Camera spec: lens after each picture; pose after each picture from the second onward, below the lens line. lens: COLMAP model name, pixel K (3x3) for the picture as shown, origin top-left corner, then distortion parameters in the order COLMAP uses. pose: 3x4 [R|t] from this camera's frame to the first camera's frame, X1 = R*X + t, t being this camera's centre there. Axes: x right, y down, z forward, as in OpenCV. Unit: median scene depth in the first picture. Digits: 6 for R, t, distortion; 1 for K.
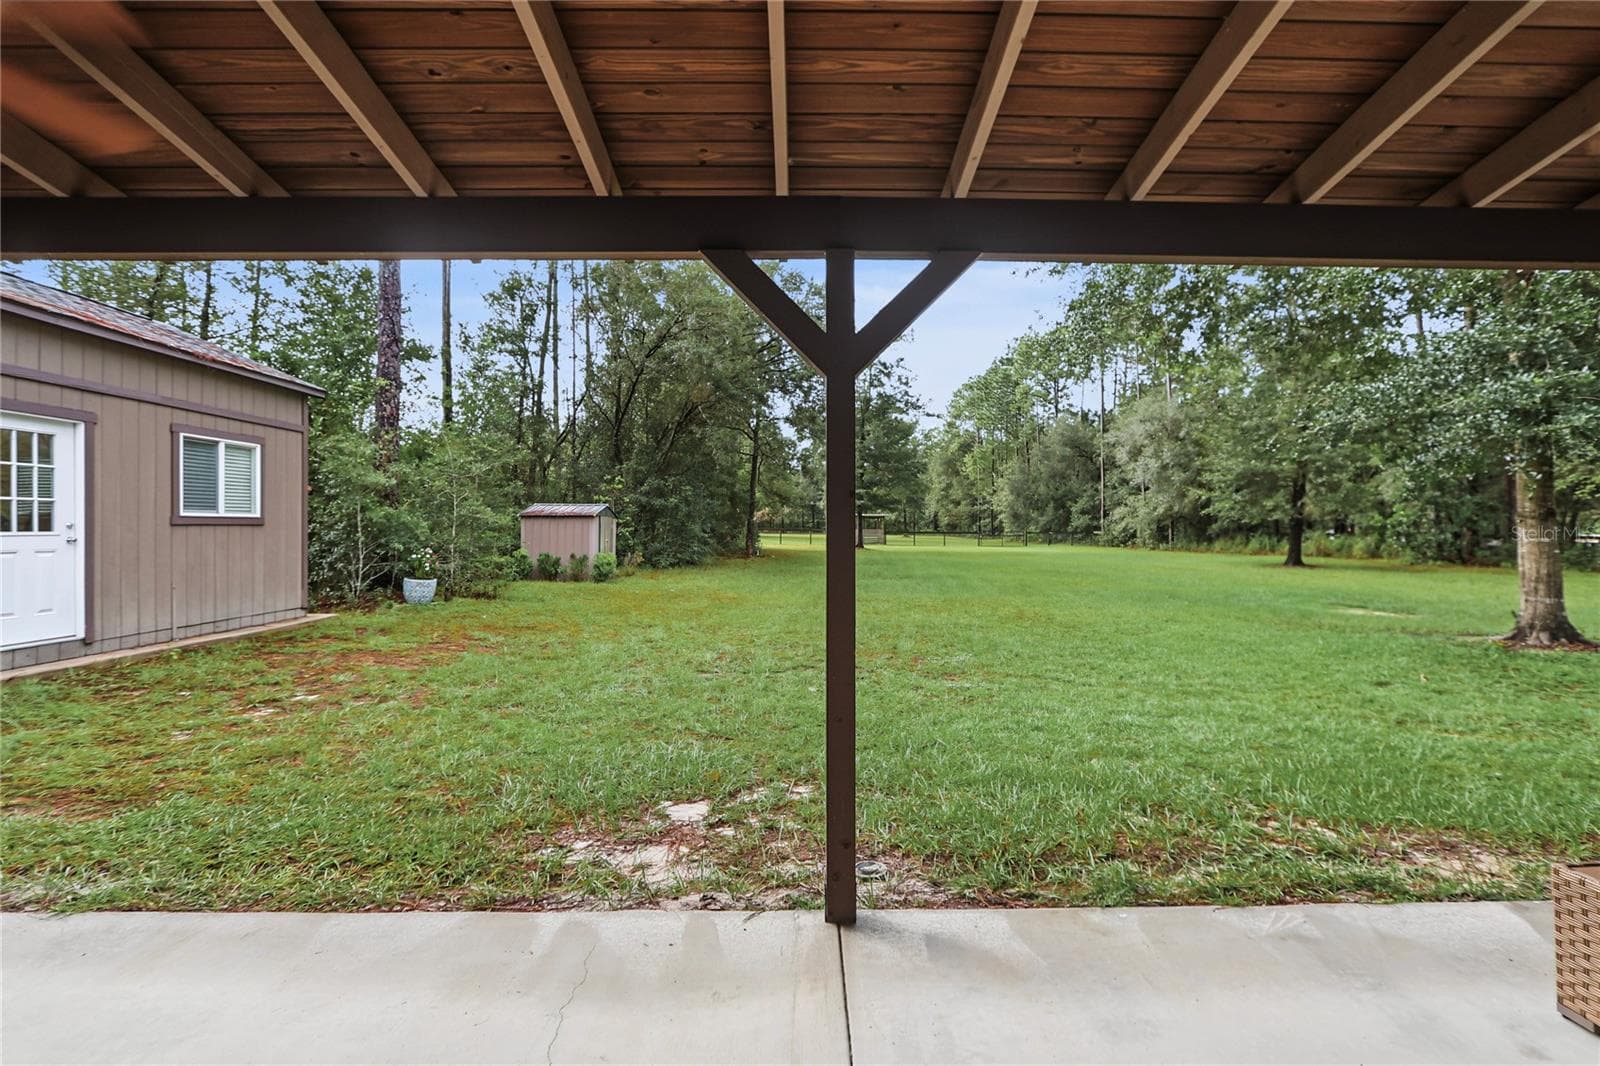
lens RADIAL K [[746.8, 0, 796.5], [0, 746.8, 527.5], [0, 0, 1]] dist [-0.011279, 0.000529]
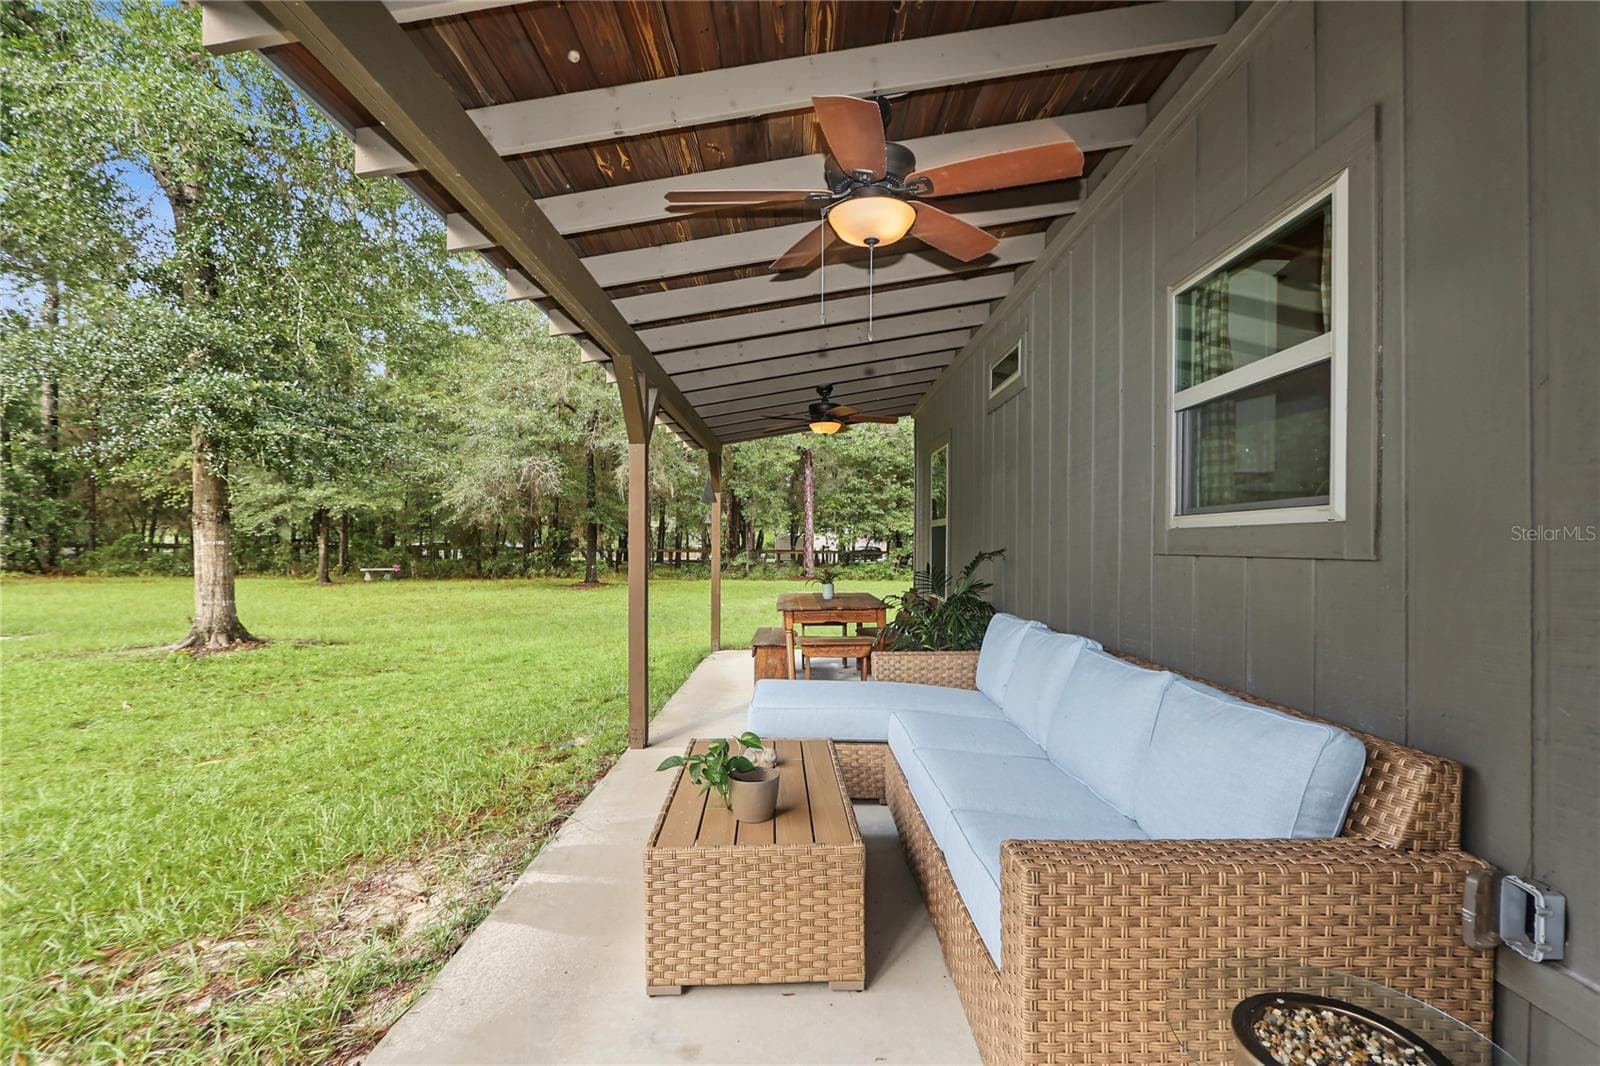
lens RADIAL K [[746.8, 0, 793.5], [0, 746.8, 542.8], [0, 0, 1]] dist [-0.011279, 0.000529]
pose [[0.002068, 0.003028, 0.999993, 0.005876], [-0.010185, 0.999944, -0.003007, 0.011757], [-0.999946, -0.010179, 0.002099, 0.218739]]
